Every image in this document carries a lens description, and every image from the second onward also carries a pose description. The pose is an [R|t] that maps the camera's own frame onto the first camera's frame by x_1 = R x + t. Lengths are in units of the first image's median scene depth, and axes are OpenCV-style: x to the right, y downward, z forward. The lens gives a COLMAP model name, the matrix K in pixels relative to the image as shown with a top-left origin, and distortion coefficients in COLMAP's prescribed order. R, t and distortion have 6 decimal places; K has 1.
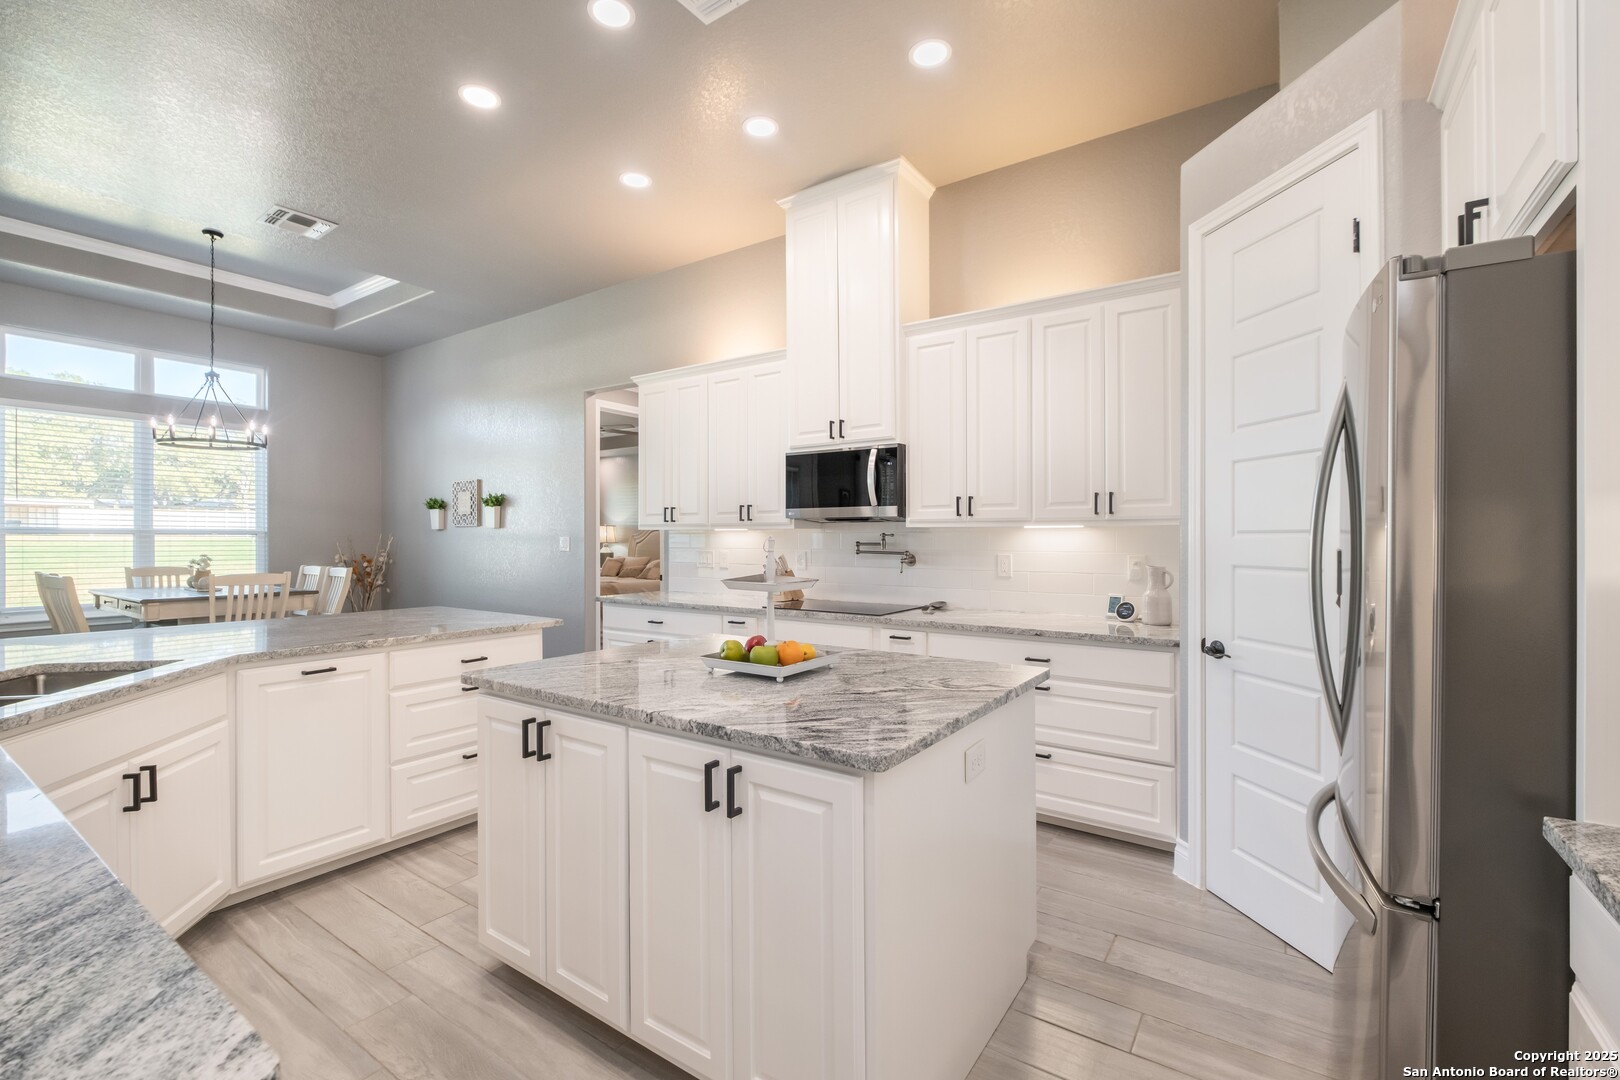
lens RADIAL K [[702.3, 0, 811.5], [0, 702.3, 539.5], [0, 0, 1]] dist [-0.005649, -0.000665]
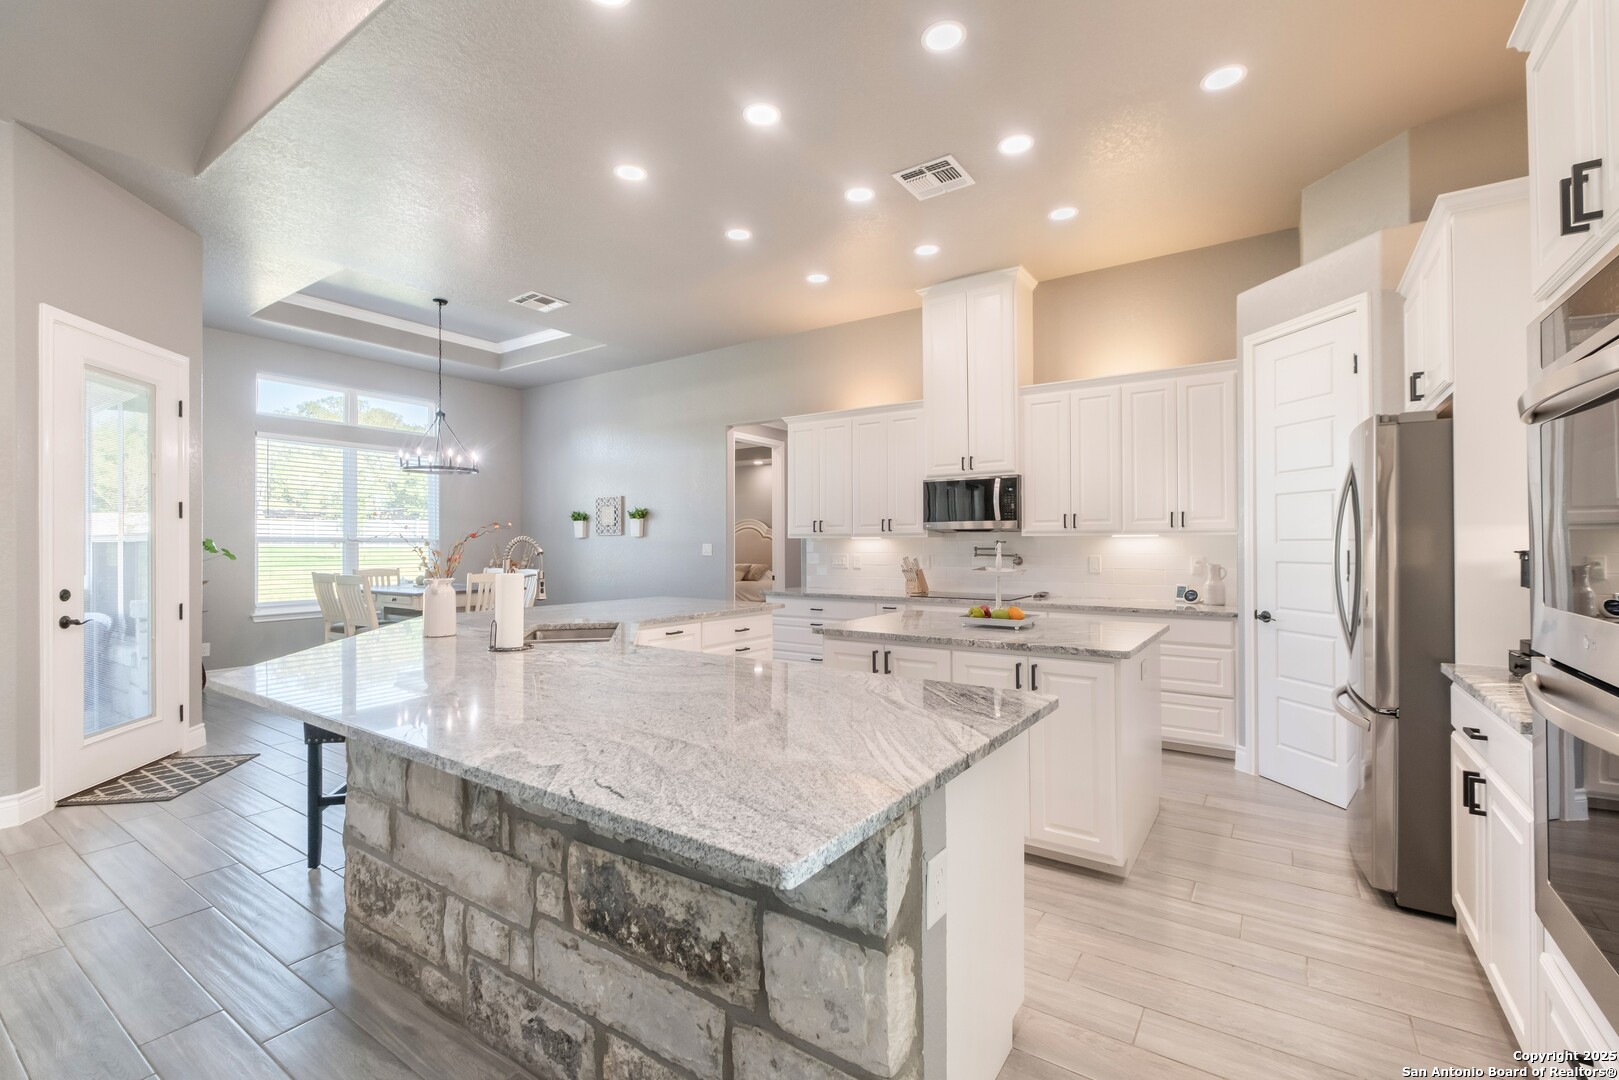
lens RADIAL K [[701.8, 0, 809.1], [0, 701.8, 540.9], [0, 0, 1]] dist [-0.005649, -0.000665]
pose [[0.999991, -0.001327, 0.004065, -0.277099], [0.001360, 0.999966, -0.008087, 0.001600], [-0.004054, 0.008093, 0.999959, -0.343701]]
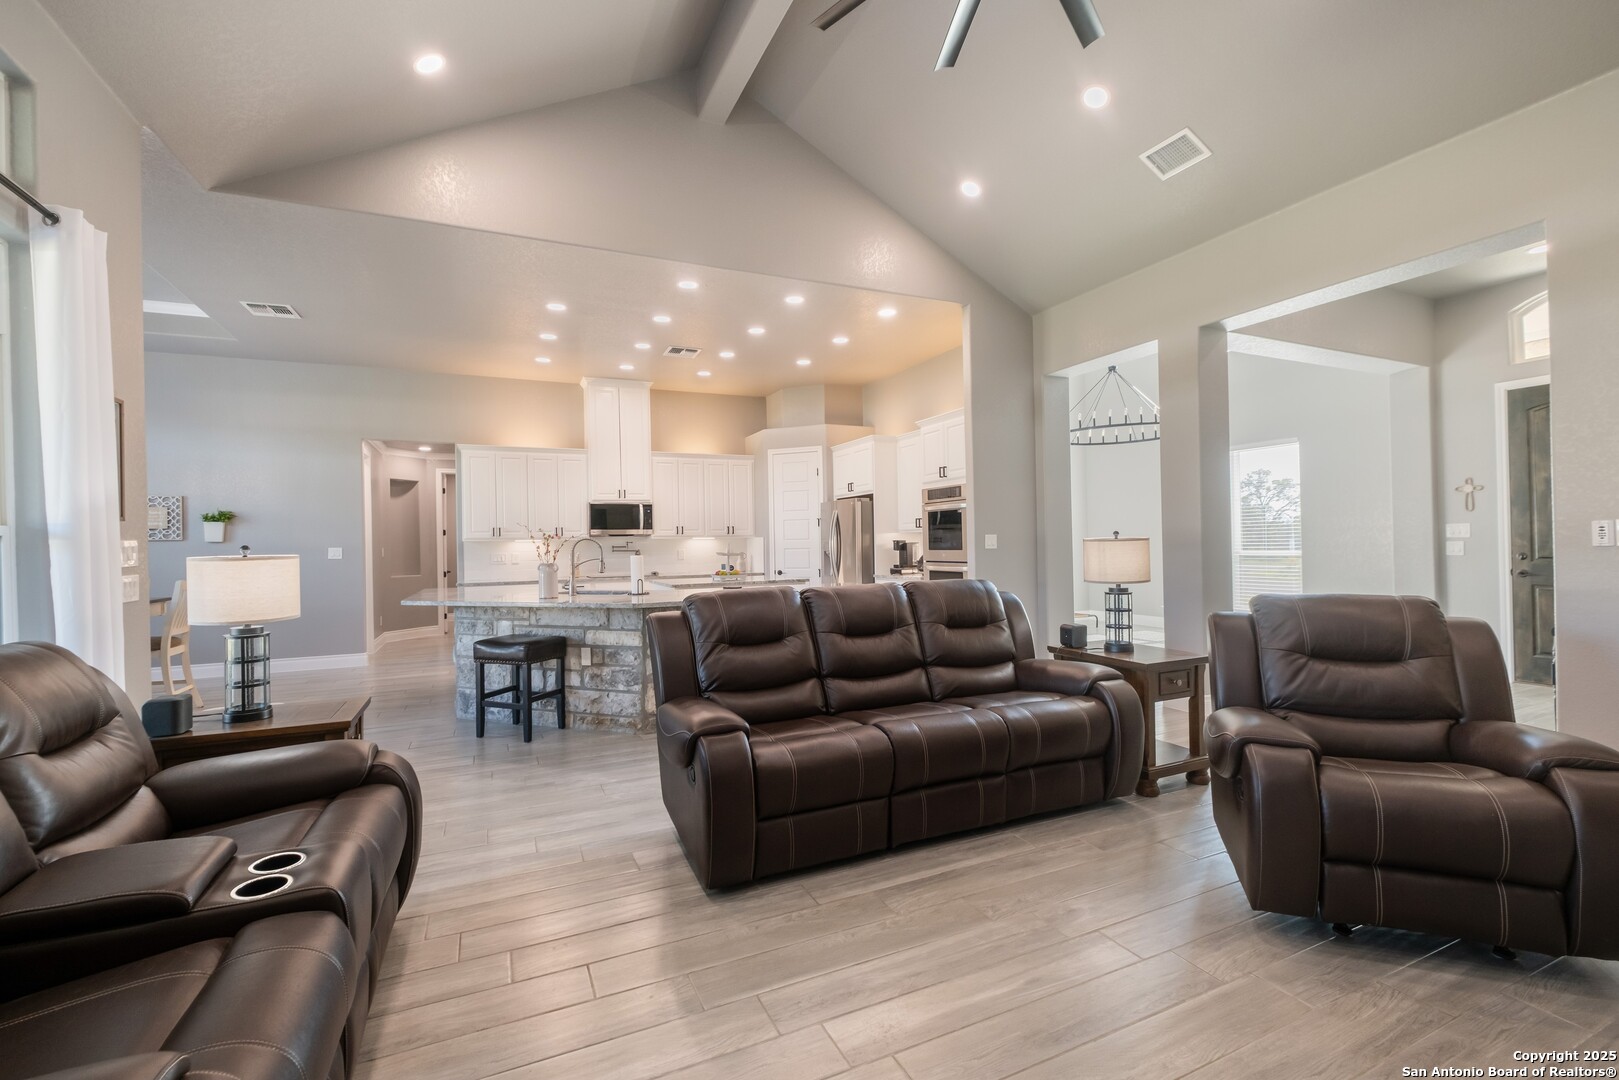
lens RADIAL K [[701.8, 0, 818.2], [0, 701.8, 542.6], [0, 0, 1]] dist [-0.005649, -0.000665]
pose [[0.502636, -0.007171, 0.864468, -1.567024], [0.020897, 0.999774, -0.003857, 0.014783], [-0.864246, 0.020003, 0.502672, -0.626236]]
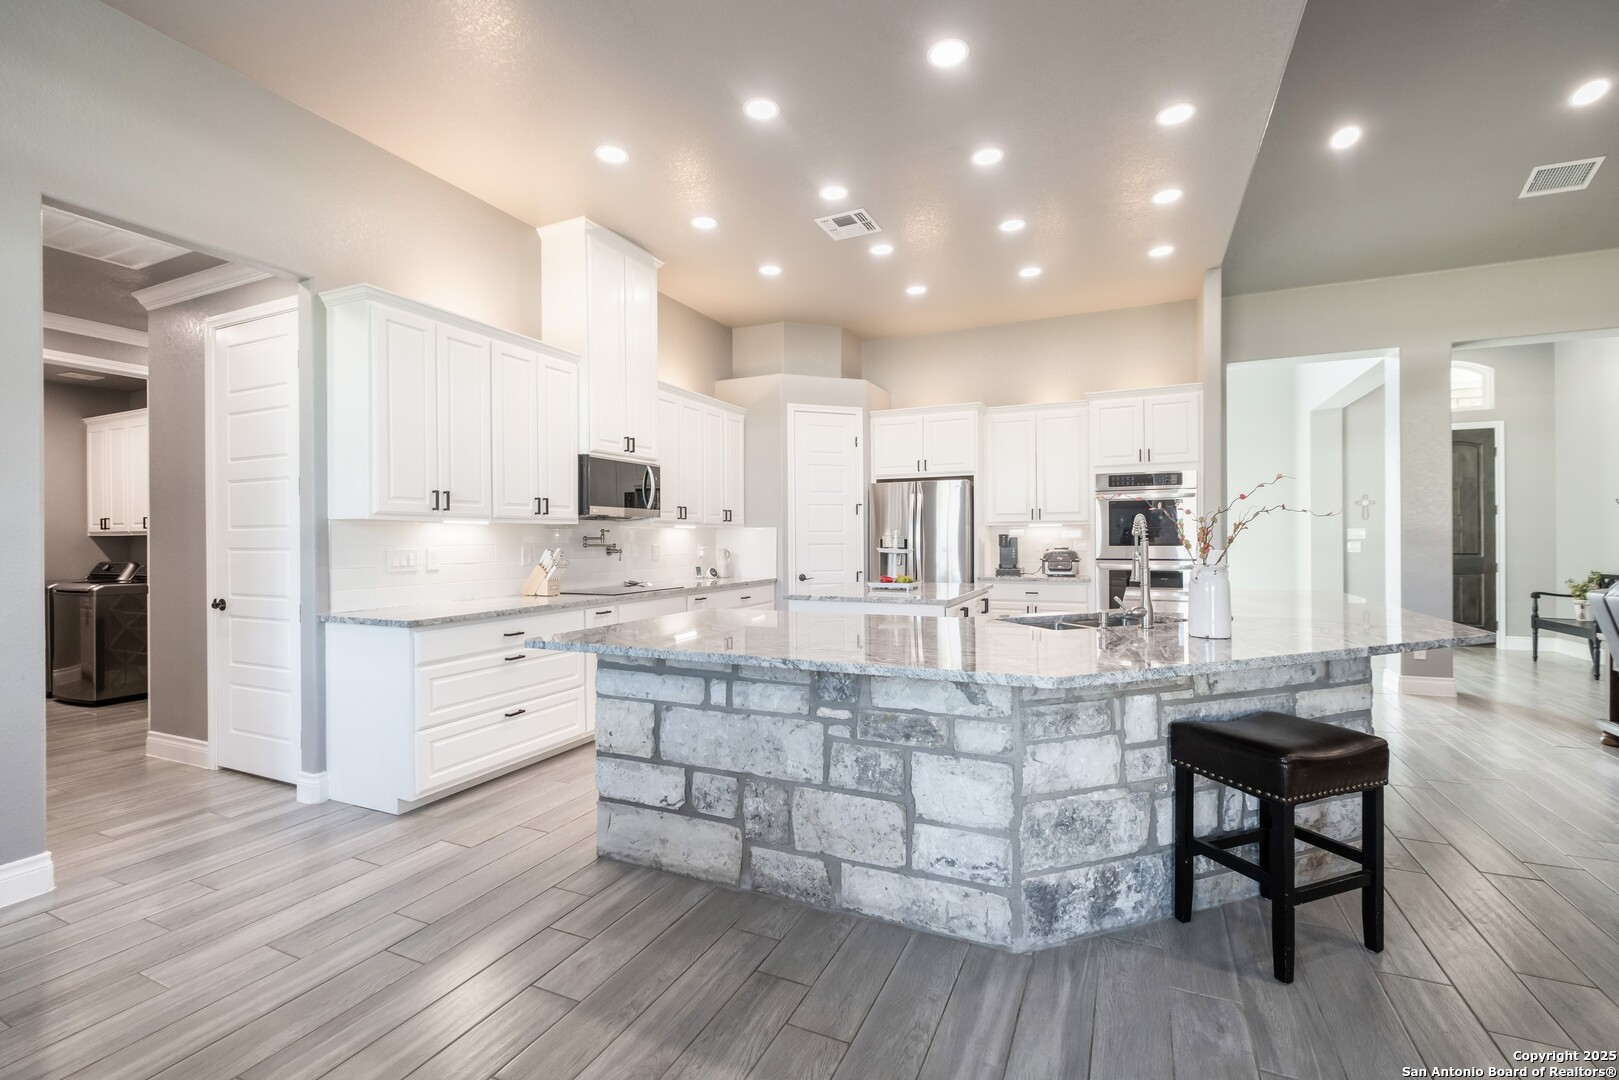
lens RADIAL K [[701.8, 0, 811.3], [0, 701.8, 535.9], [0, 0, 1]] dist [-0.005649, -0.000665]
pose [[-0.177270, 0.005431, 0.984147, -1.252583], [0.009240, 0.999950, -0.003854, 0.010698], [-0.984119, 0.008410, -0.177311, 0.924387]]
